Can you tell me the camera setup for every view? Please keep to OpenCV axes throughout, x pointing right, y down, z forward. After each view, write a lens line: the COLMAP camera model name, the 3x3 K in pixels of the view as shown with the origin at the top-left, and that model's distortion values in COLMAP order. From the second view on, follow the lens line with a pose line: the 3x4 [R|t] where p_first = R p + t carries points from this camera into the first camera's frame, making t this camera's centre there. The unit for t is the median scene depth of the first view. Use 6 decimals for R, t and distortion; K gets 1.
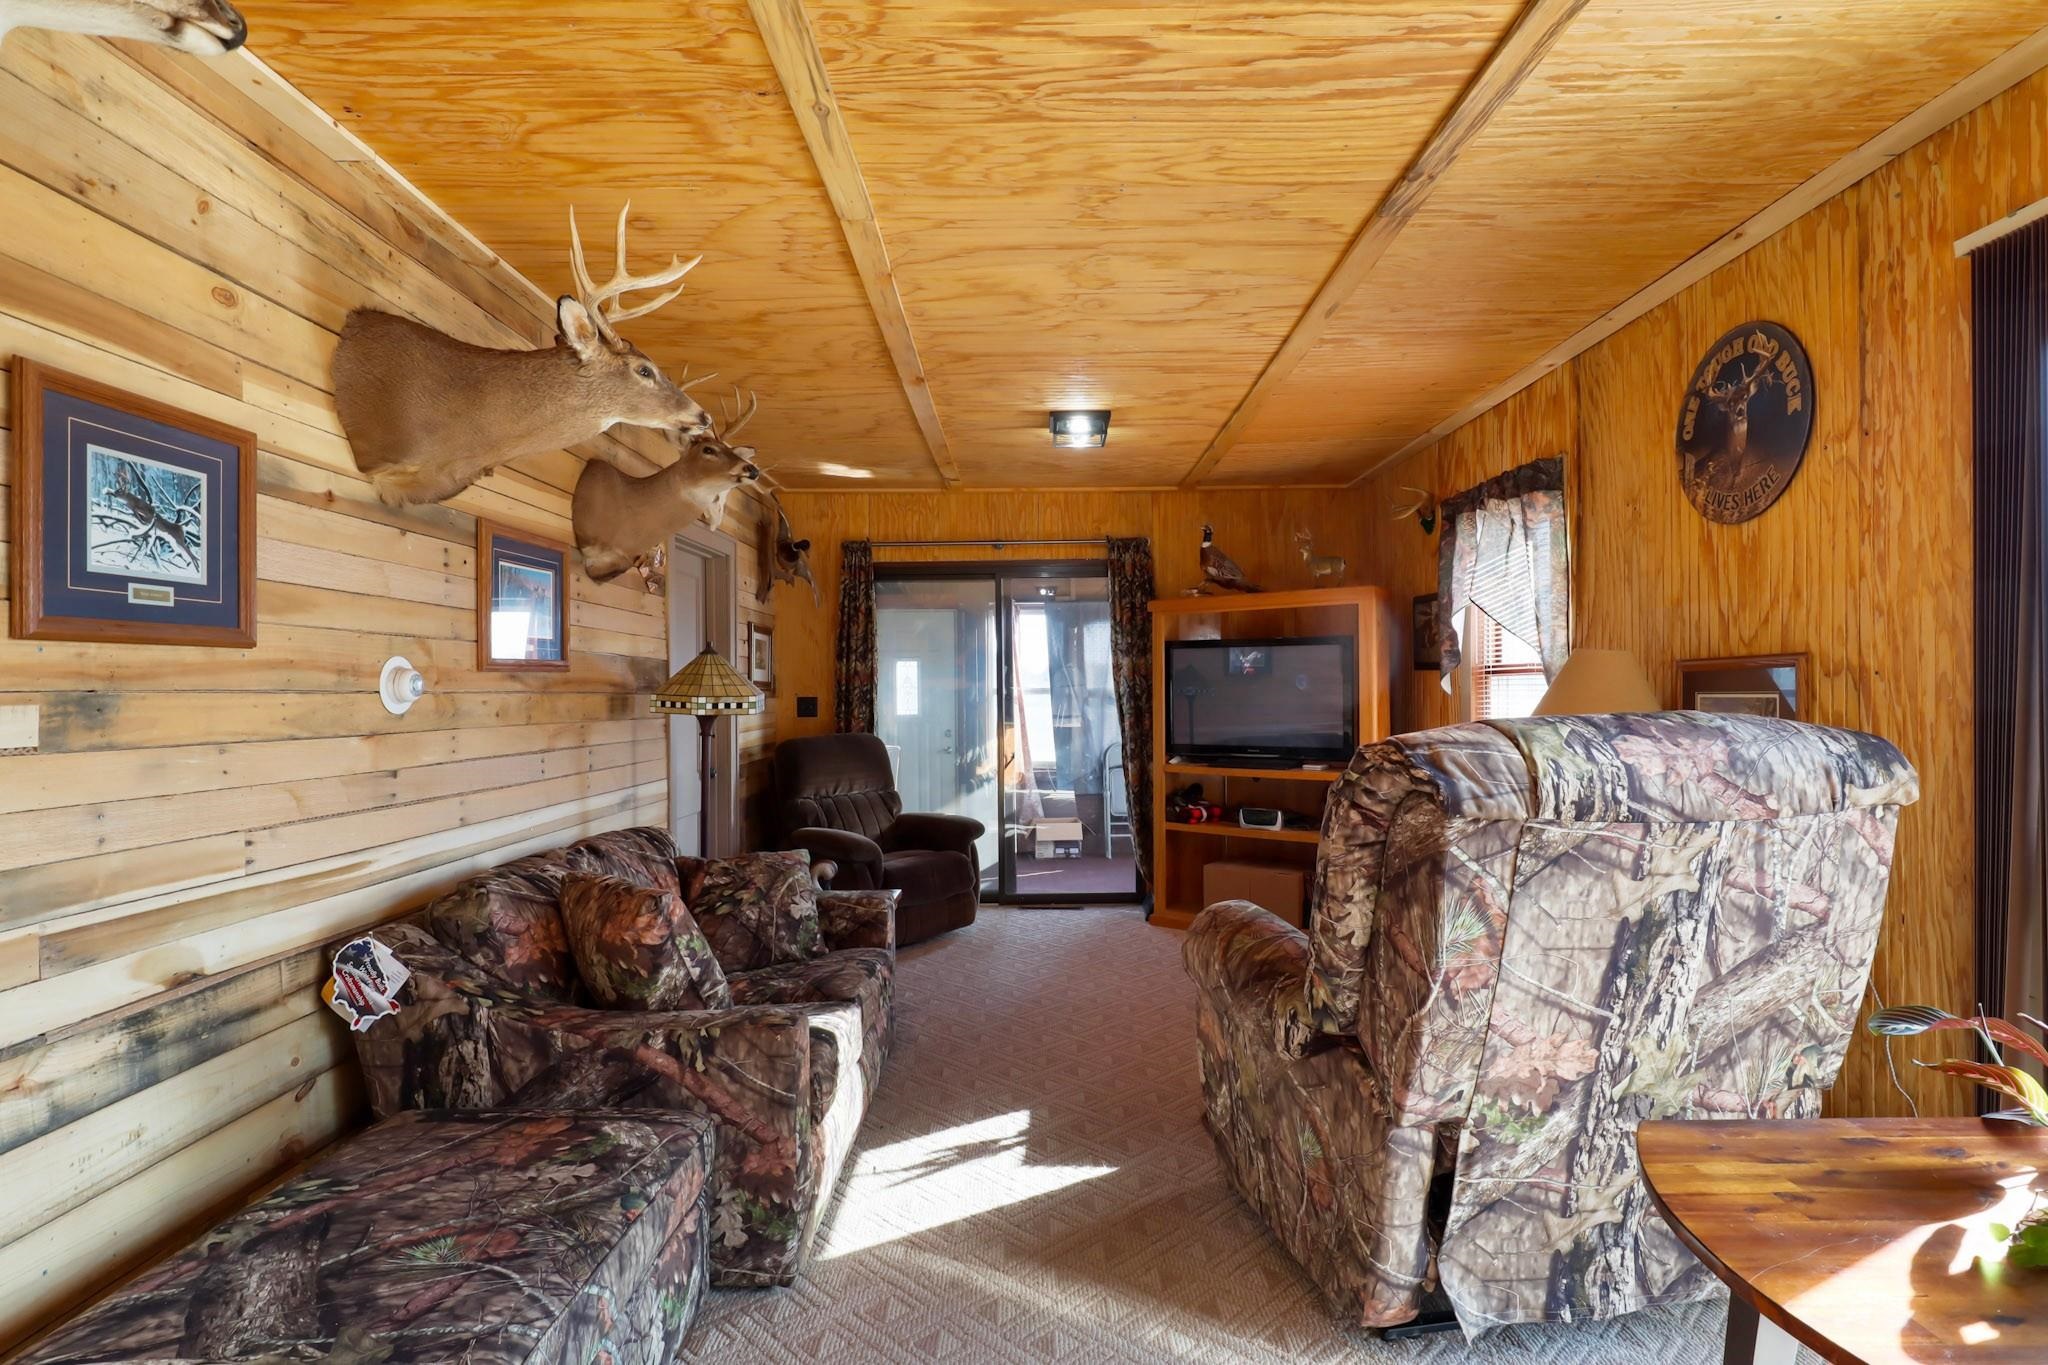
lens RADIAL K [[1018.0, 0, 1026.5], [0, 1018.0, 681.3], [0, 0, 1]] dist [-0.000589, 0.001443]
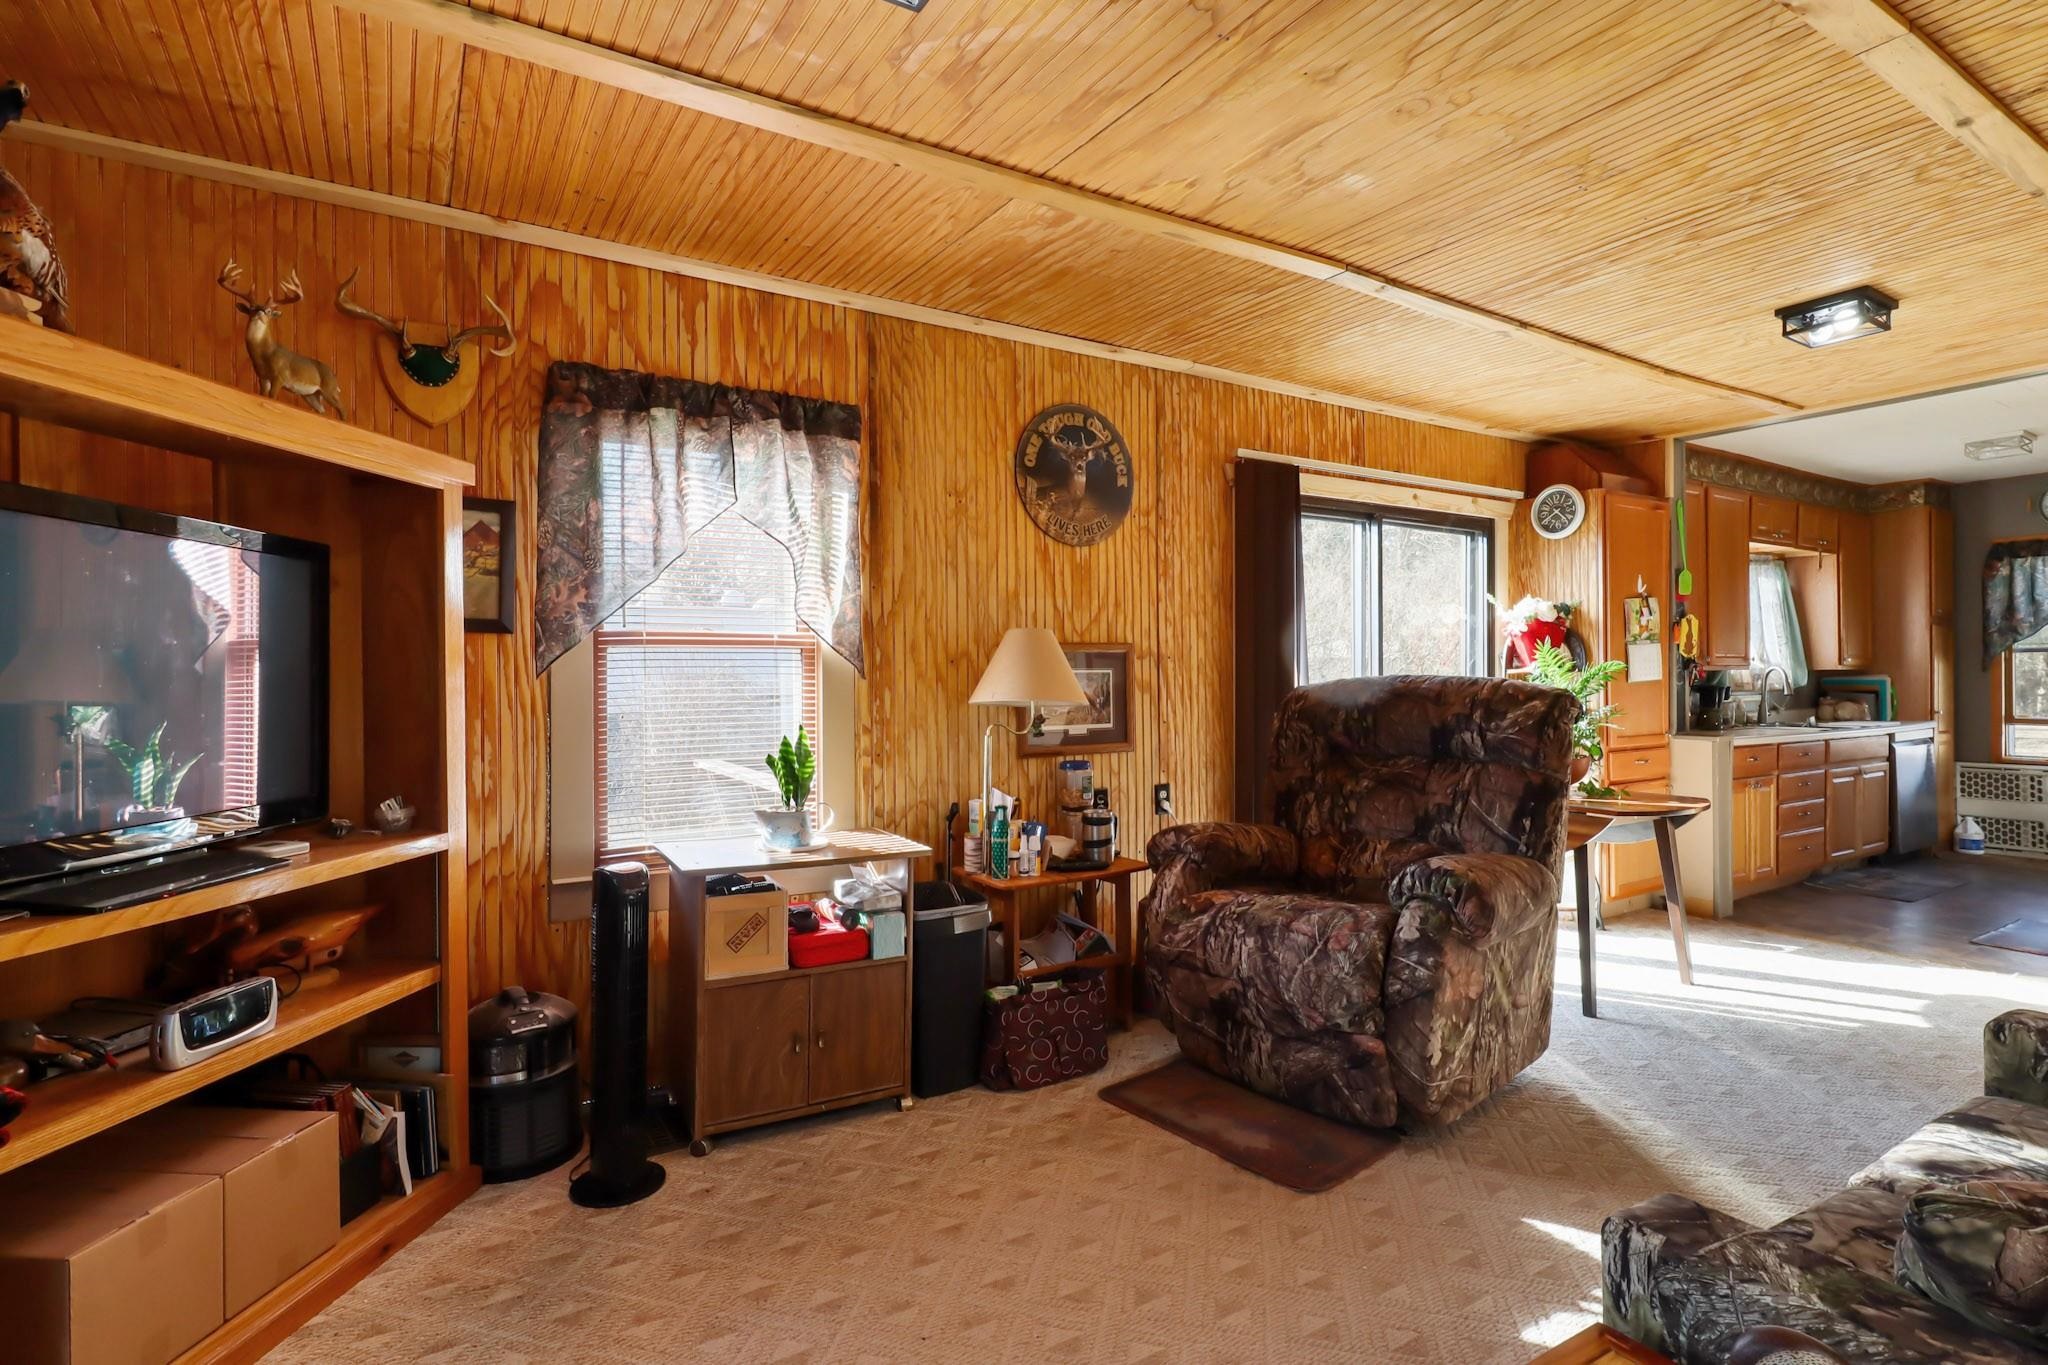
lens RADIAL K [[1018.0, 0, 1033.2], [0, 1018.0, 671.7], [0, 0, 1]] dist [-0.000589, 0.001443]
pose [[-0.537029, 0.013264, 0.843460, -0.452674], [0.000433, 0.999881, -0.015448, 0.037172], [-0.843564, -0.007930, -0.536970, 1.892346]]
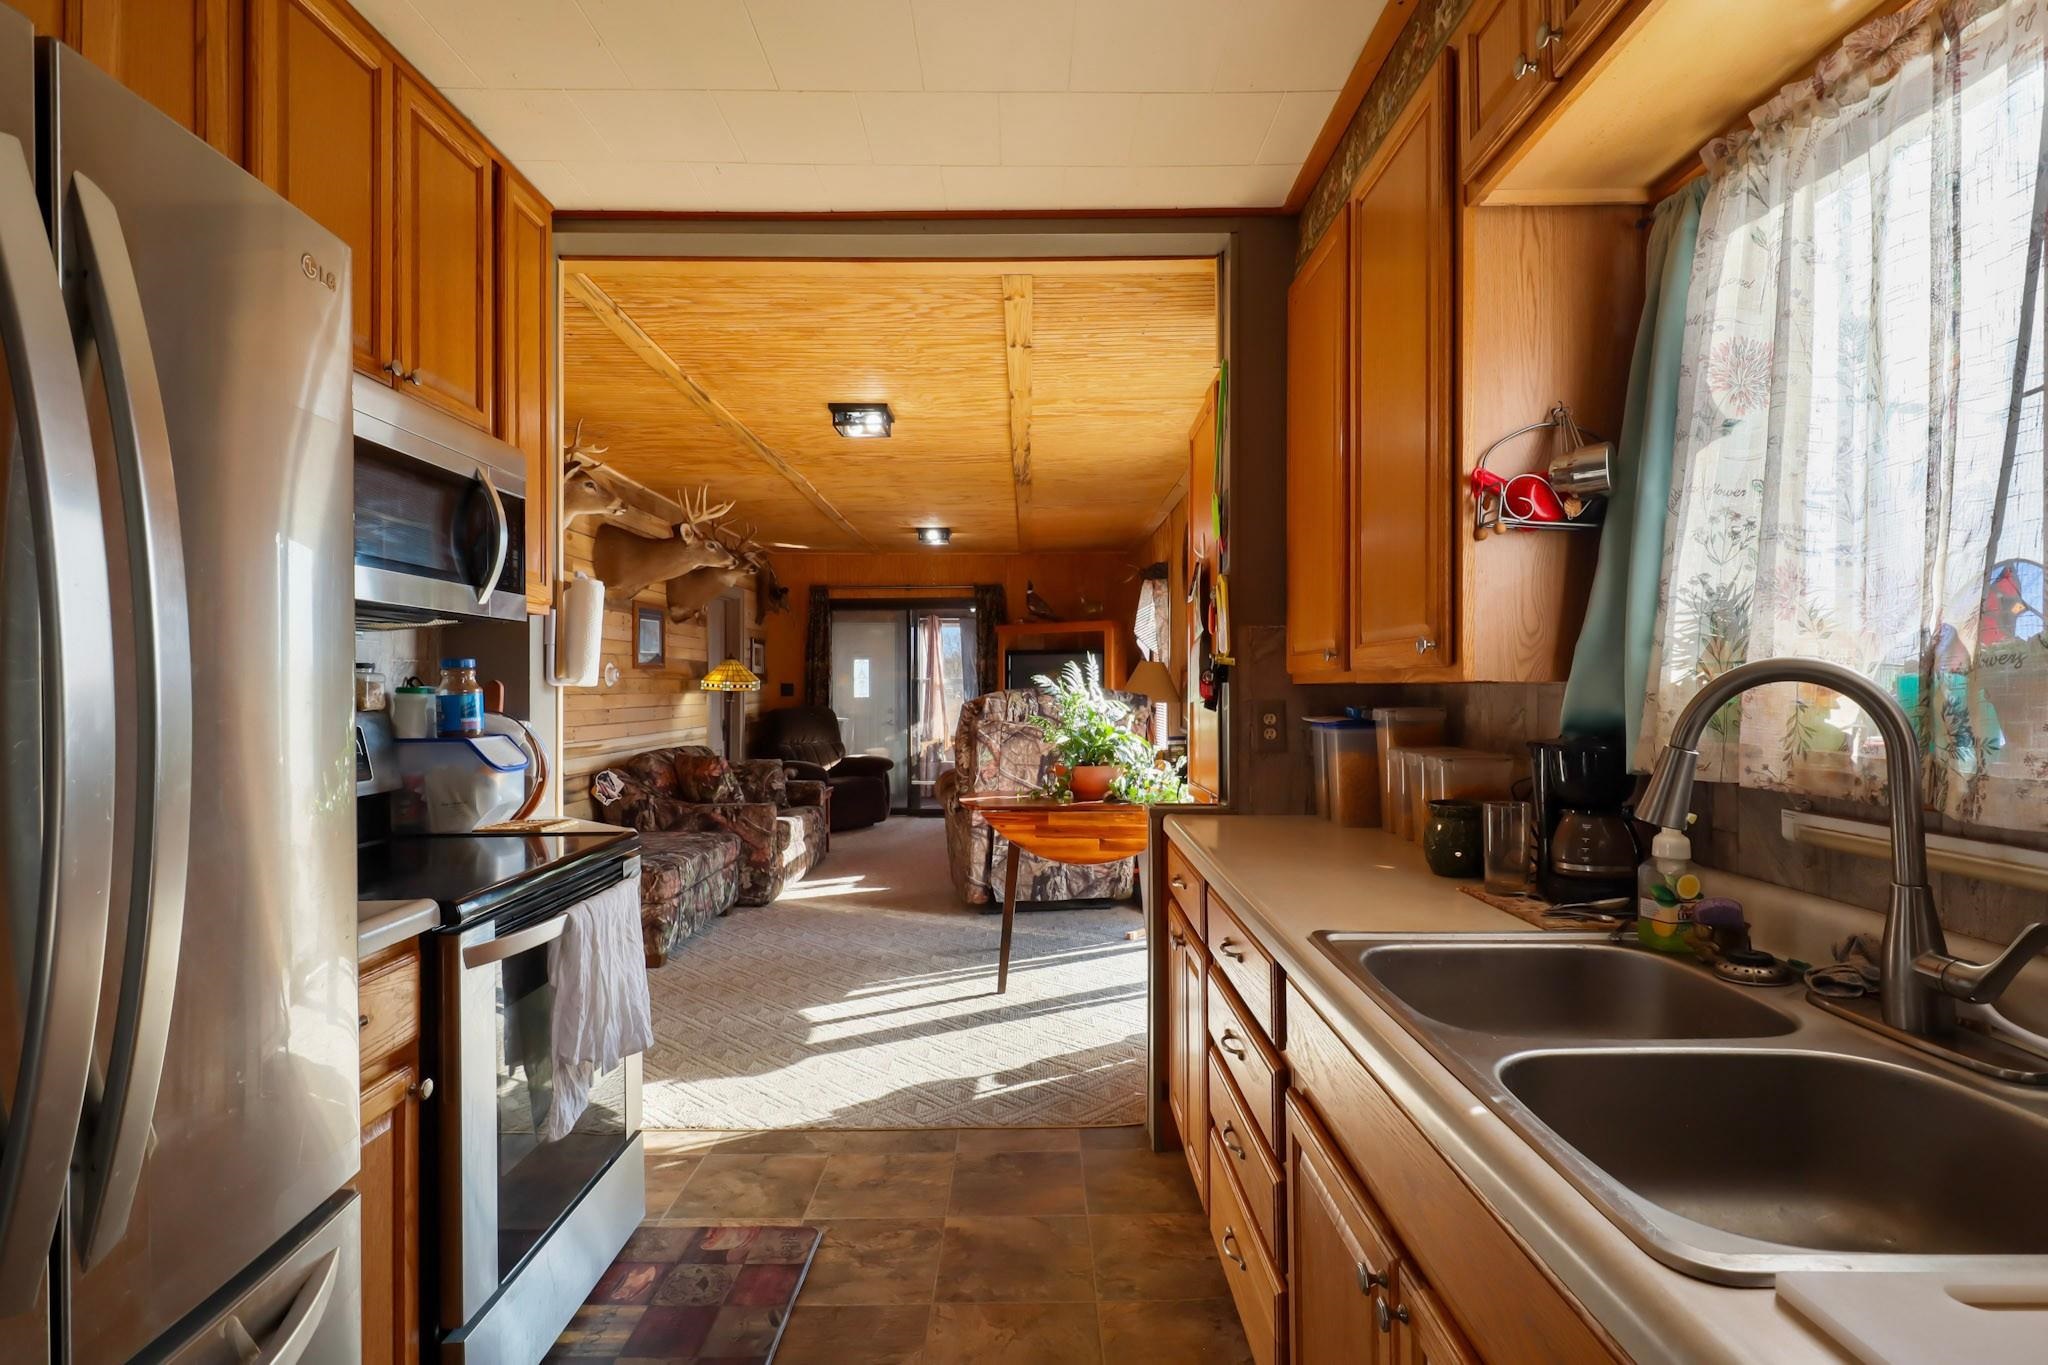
lens RADIAL K [[1018.0, 0, 1021.6], [0, 1018.0, 683.3], [0, 0, 1]] dist [-0.000589, 0.001443]
pose [[0.999969, 0.007557, -0.002116, 0.352522], [-0.007537, 0.999928, 0.009337, -0.005467], [0.002187, -0.009321, 0.999954, -1.349764]]
